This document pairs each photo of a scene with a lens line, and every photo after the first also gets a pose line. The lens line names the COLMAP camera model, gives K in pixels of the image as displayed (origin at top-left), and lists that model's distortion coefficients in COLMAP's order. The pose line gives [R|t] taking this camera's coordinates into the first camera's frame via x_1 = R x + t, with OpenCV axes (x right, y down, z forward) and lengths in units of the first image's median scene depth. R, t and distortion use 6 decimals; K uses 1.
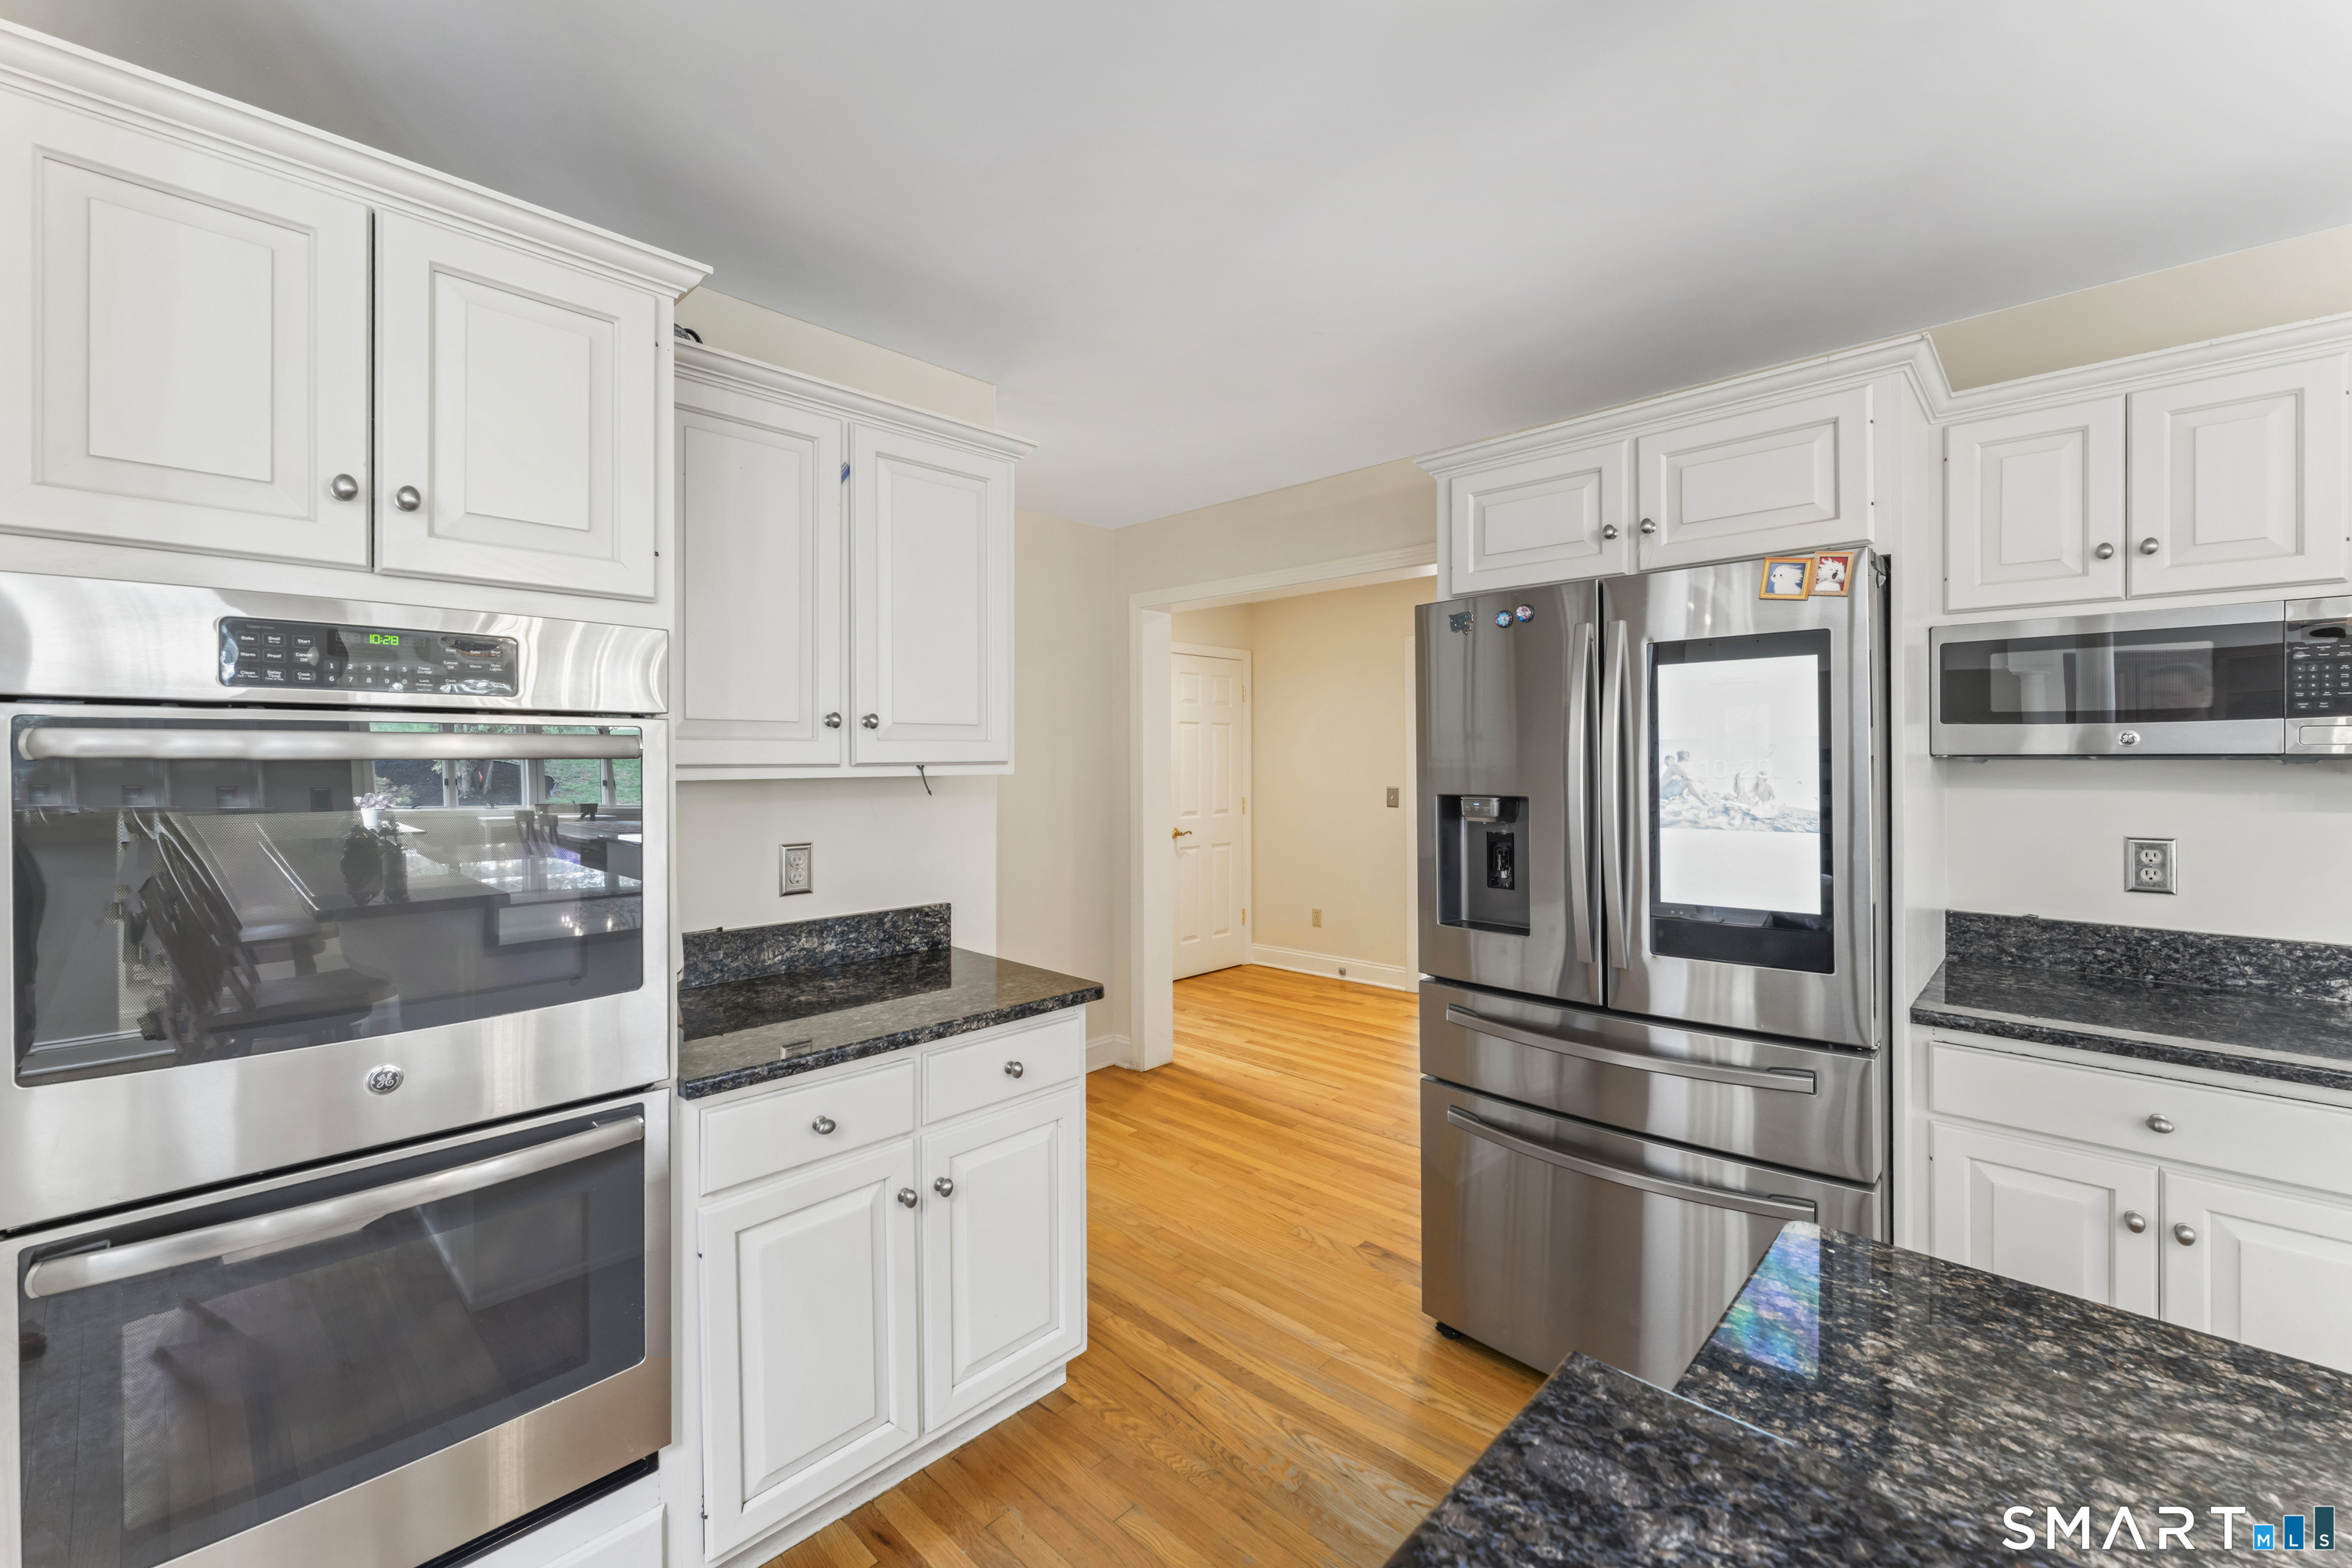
lens RADIAL K [[958.4, 0, 1162.5], [0, 958.4, 763.2], [0, 0, 1]] dist [-0.004002, 0.000259]
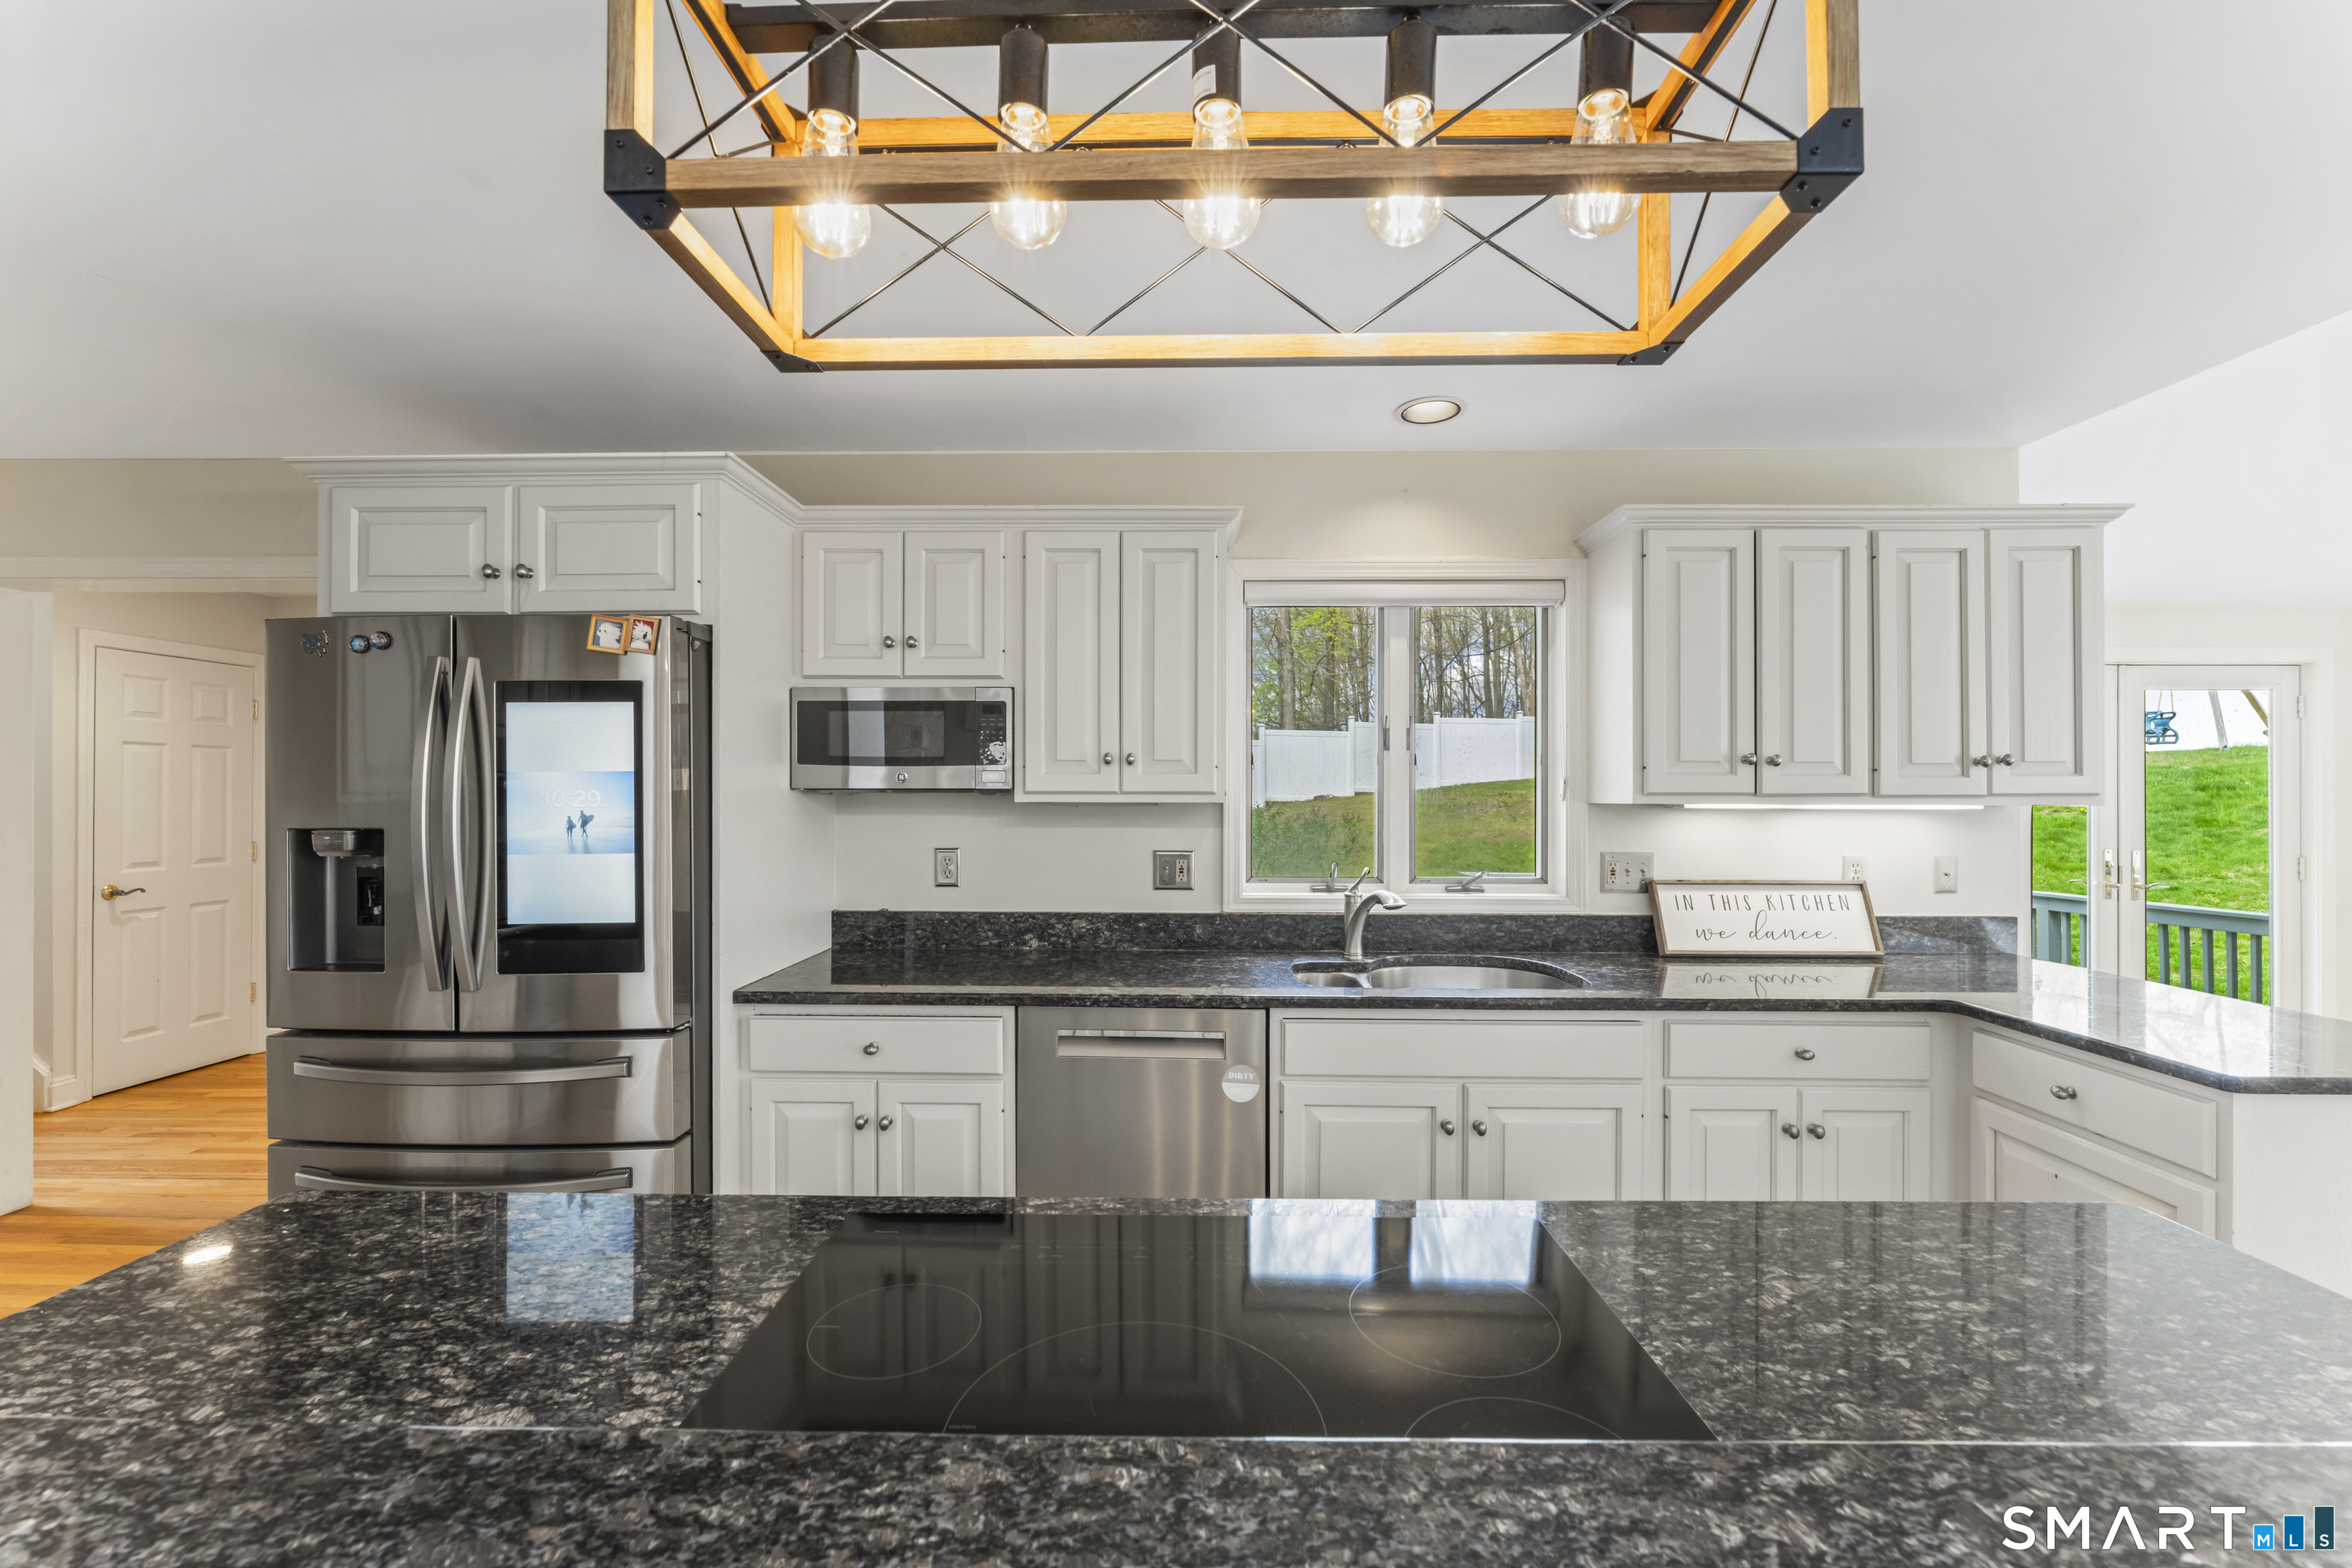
lens RADIAL K [[958.4, 0, 1179.2], [0, 958.4, 784.7], [0, 0, 1]] dist [-0.004002, 0.000259]
pose [[0.728184, 0.006713, 0.685349, 0.323894], [0.000871, 0.999942, -0.010720, 0.001401], [-0.685381, 0.008403, 0.728136, -0.281462]]
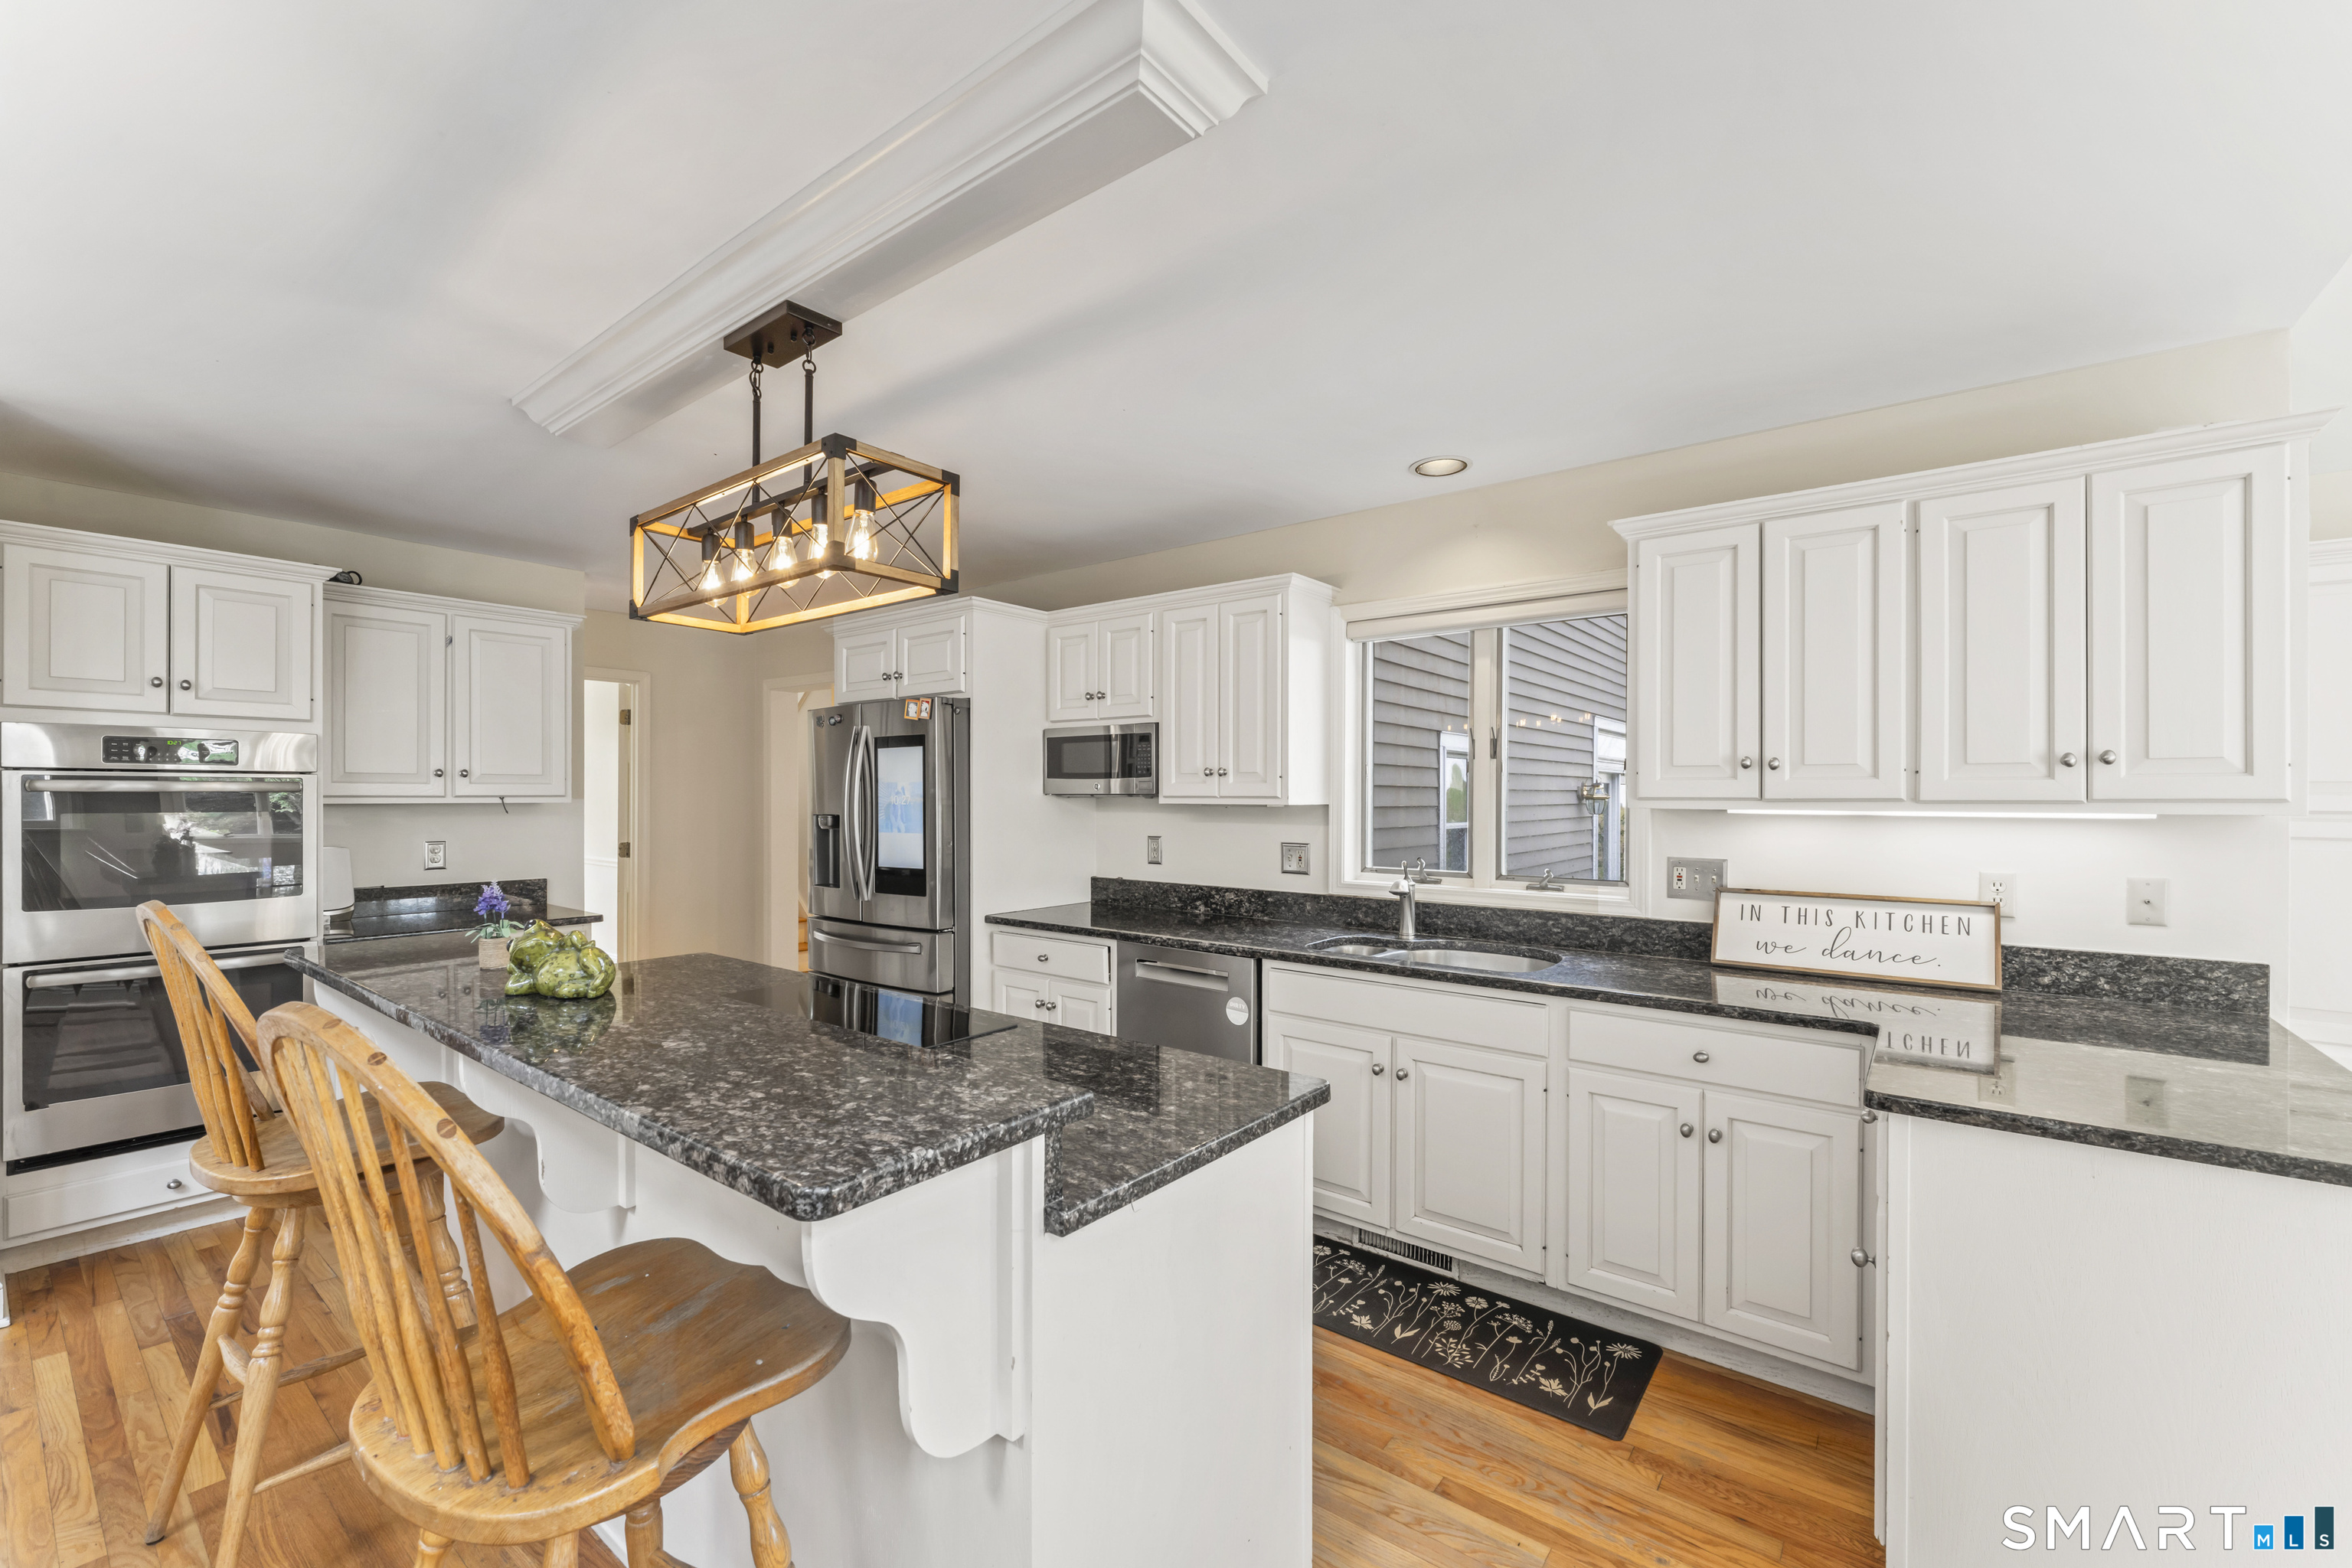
lens RADIAL K [[958.4, 0, 1166.2], [0, 958.4, 797.4], [0, 0, 1]] dist [-0.004002, 0.000259]
pose [[0.994453, 0.003673, 0.105119, 0.882229], [-0.003245, 0.999986, -0.004243, 0.007049], [-0.105133, 0.003878, 0.994451, -1.028329]]
